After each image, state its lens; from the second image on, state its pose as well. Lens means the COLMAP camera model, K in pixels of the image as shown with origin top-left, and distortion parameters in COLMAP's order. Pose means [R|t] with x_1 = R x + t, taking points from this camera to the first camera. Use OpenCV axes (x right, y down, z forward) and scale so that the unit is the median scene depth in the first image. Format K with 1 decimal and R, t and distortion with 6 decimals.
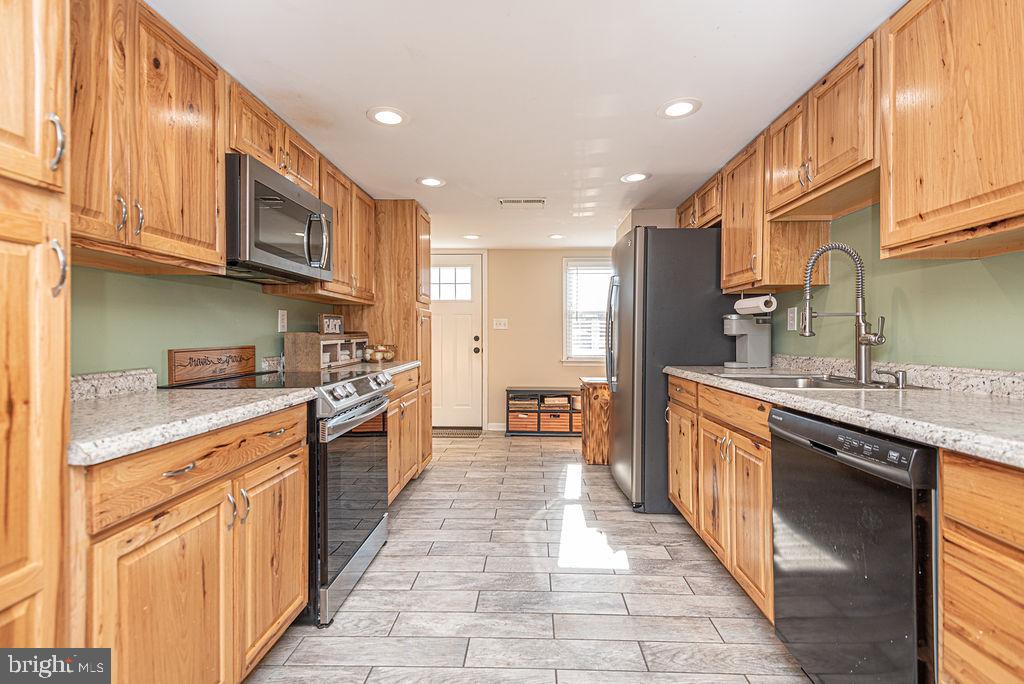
lens RADIAL K [[474.2, 0, 520.4], [0, 474.2, 343.8], [0, 0, 1]] dist [0.025543, -0.010240]
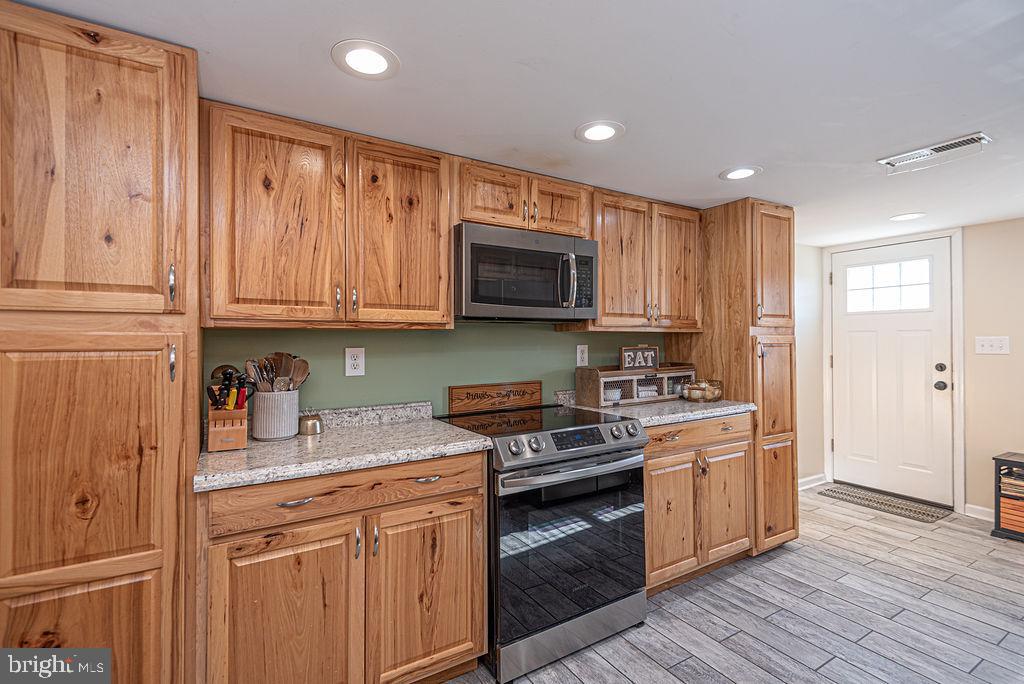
lens RADIAL K [[474.2, 0, 524.5], [0, 474.2, 338.0], [0, 0, 1]] dist [0.025543, -0.010240]
pose [[0.547344, -0.003691, -0.836900, 0.376225], [-0.012963, 0.999833, -0.012887, -0.090707], [0.836807, 0.017902, 0.547205, 0.427394]]
